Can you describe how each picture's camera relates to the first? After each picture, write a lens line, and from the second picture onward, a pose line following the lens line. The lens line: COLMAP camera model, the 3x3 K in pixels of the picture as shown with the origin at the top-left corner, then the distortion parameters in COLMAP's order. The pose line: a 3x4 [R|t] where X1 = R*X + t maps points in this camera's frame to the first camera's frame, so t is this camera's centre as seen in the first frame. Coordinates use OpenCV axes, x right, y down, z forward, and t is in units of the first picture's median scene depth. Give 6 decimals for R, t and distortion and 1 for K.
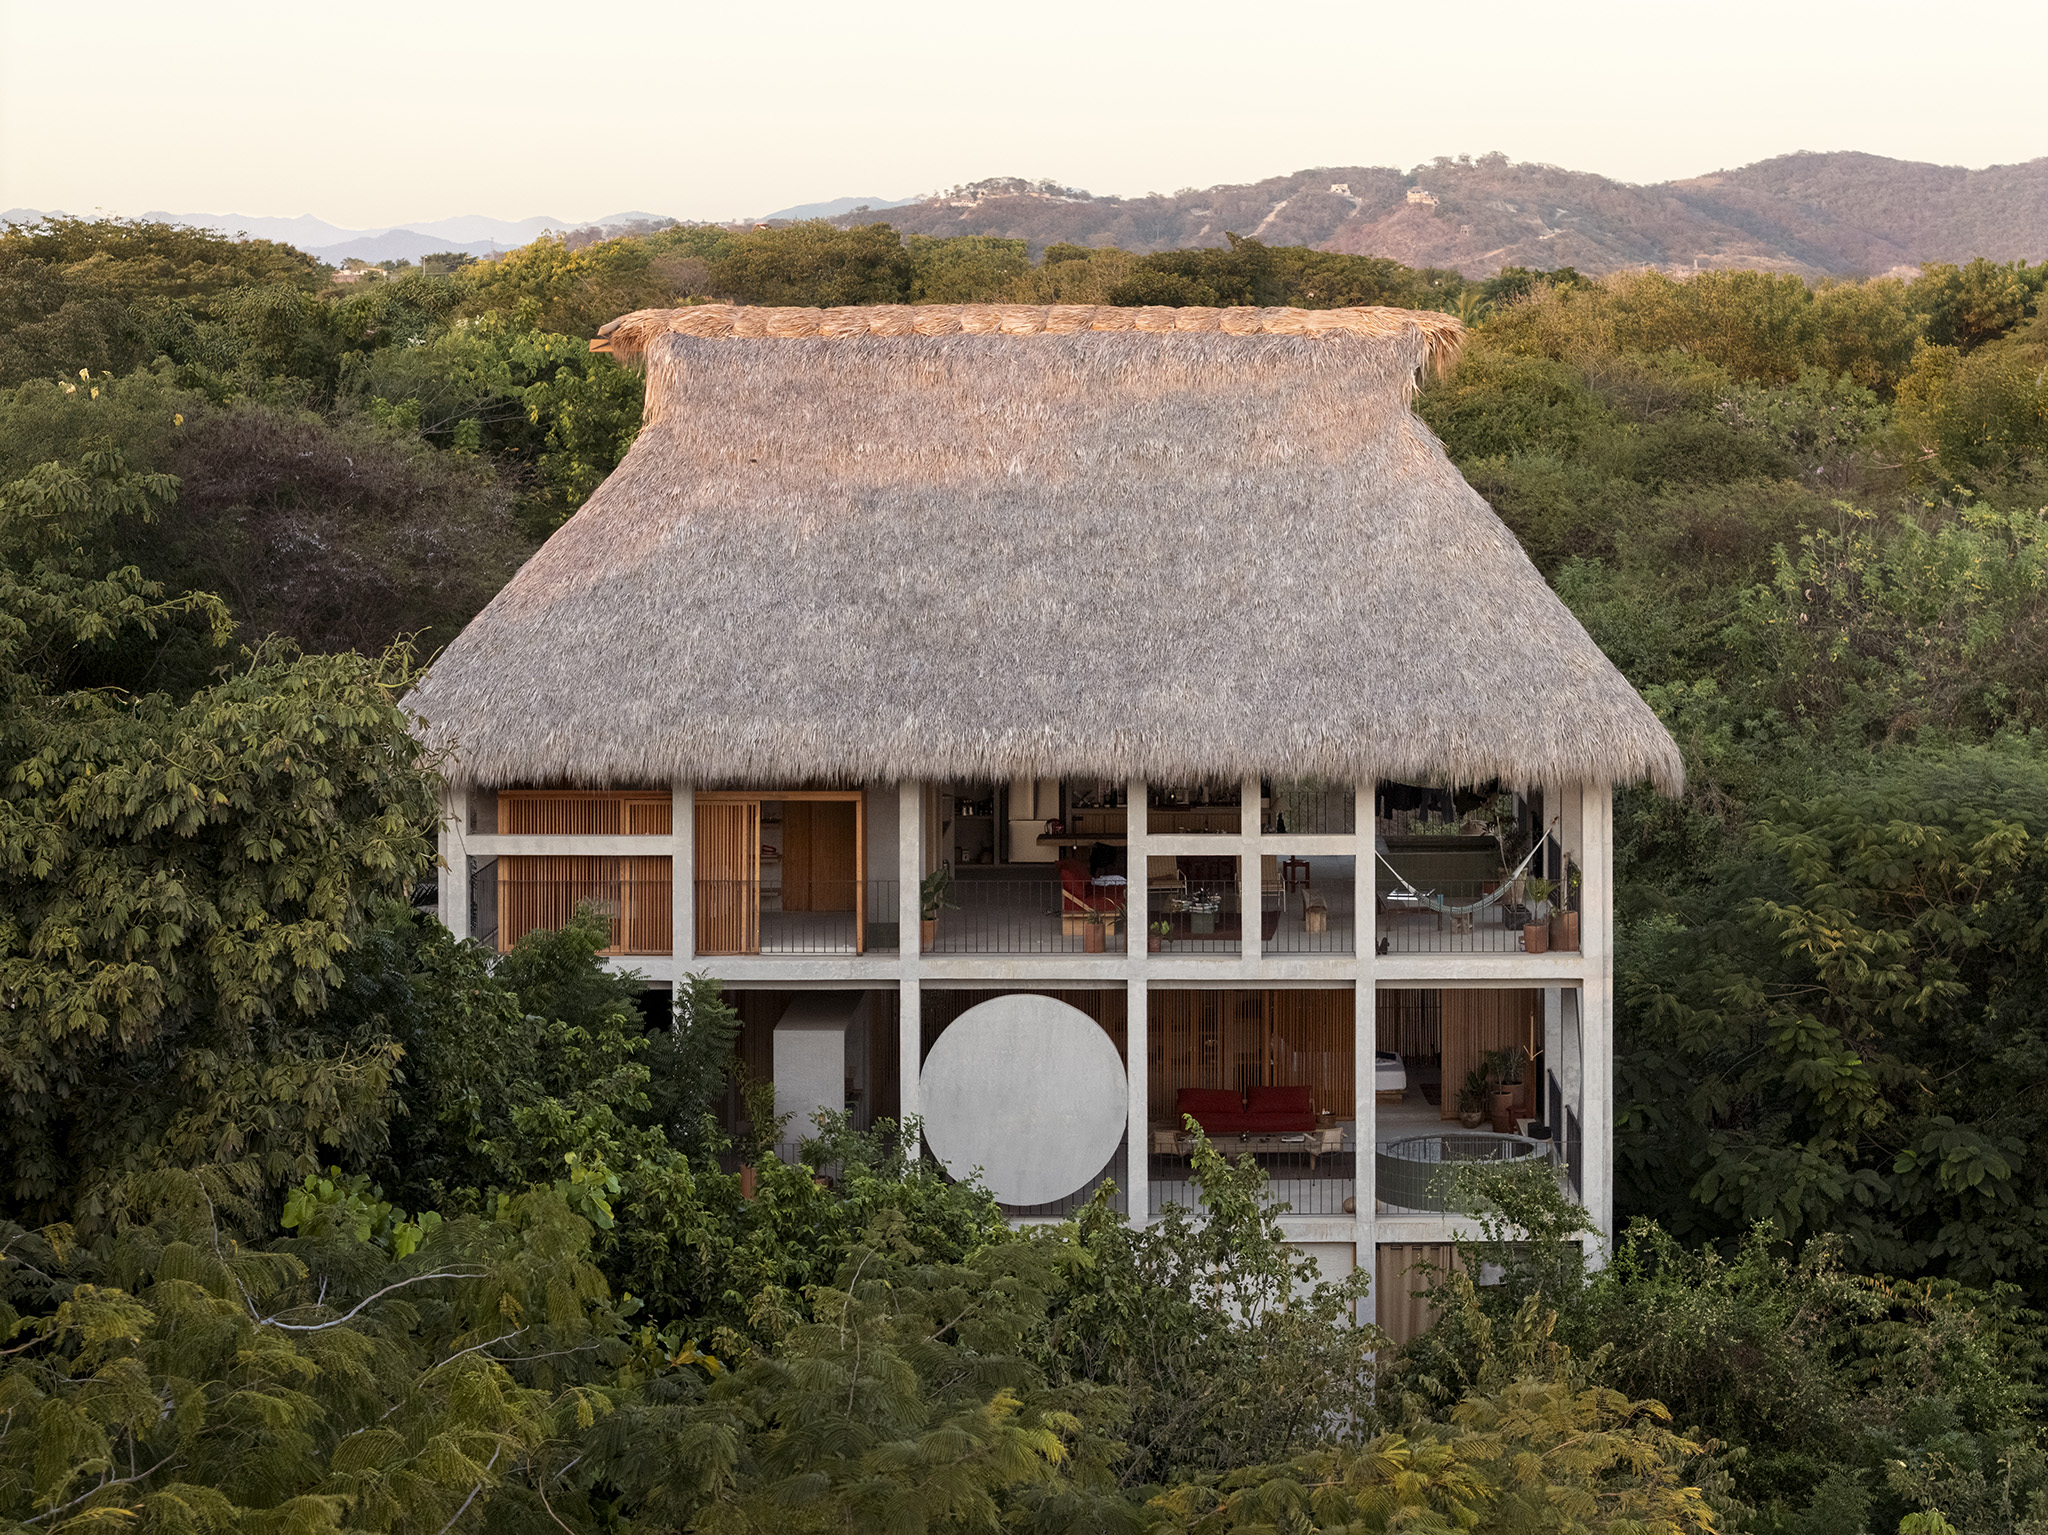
lens RADIAL K [[4168.2, 0, 1024.0], [0, 4168.2, 767.5], [0, 0, 1]] dist [-0.043254, -0.035213]
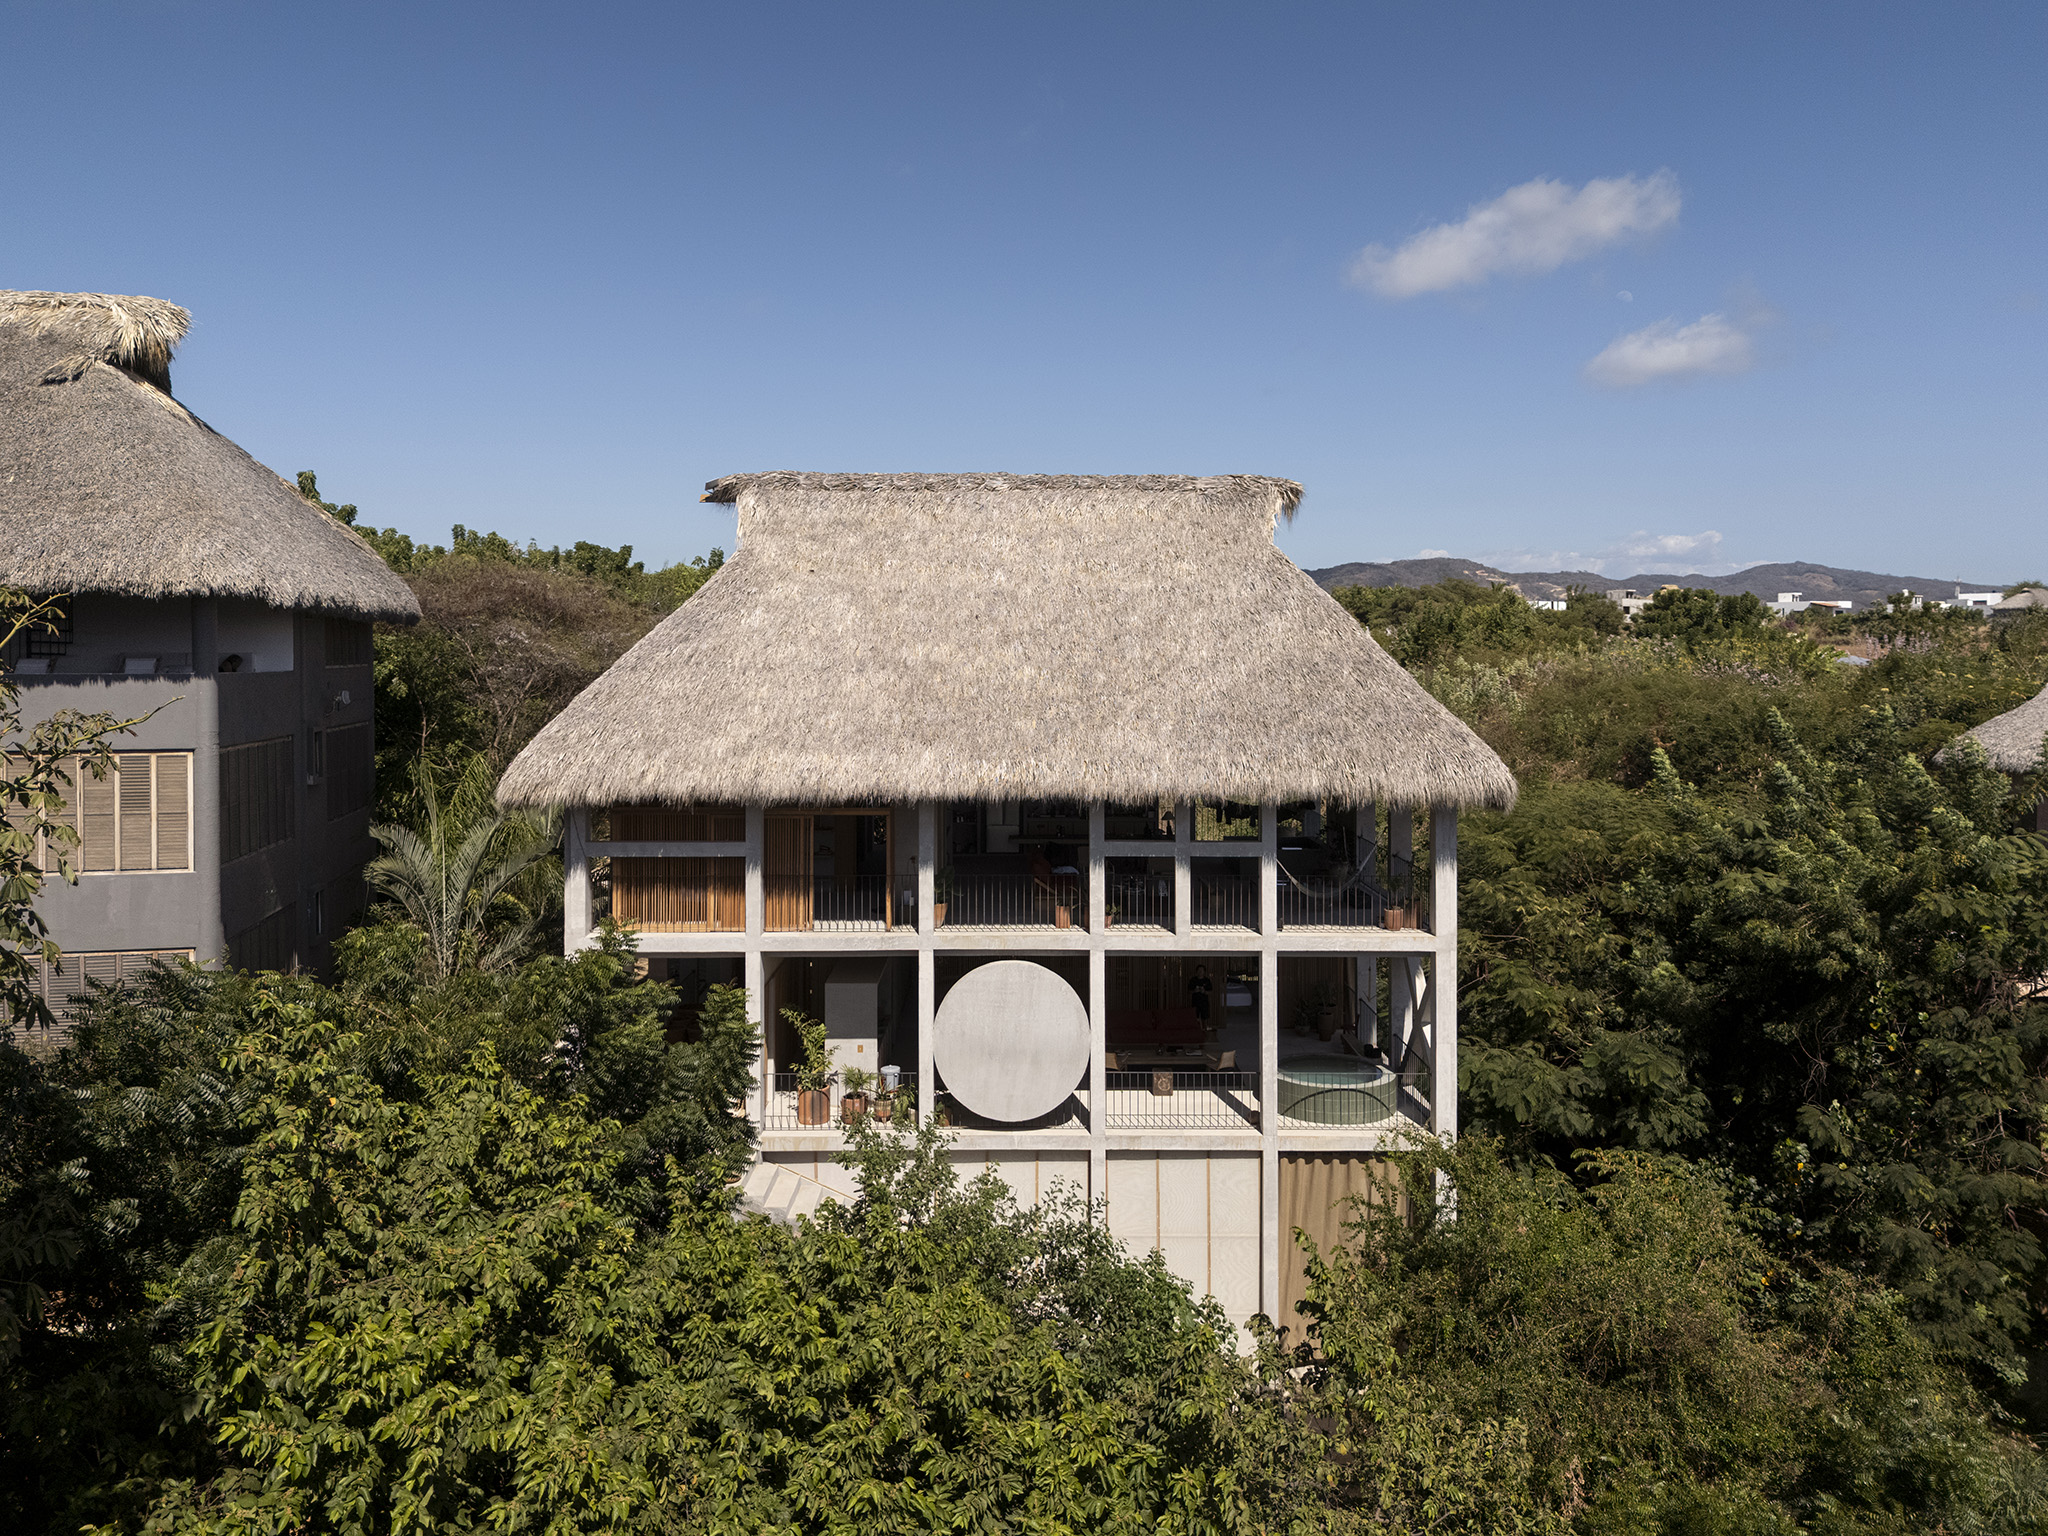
lens RADIAL K [[1622.2, 0, 1024.0], [0, 1622.2, 768.0], [0, 0, 1]] dist [0.052328, -0.000158]
pose [[0.998998, -0.001562, 0.044720, -0.019303], [0.002454, 0.999799, -0.019910, 0.003267], [-0.044680, 0.020000, 0.998801, 0.477195]]
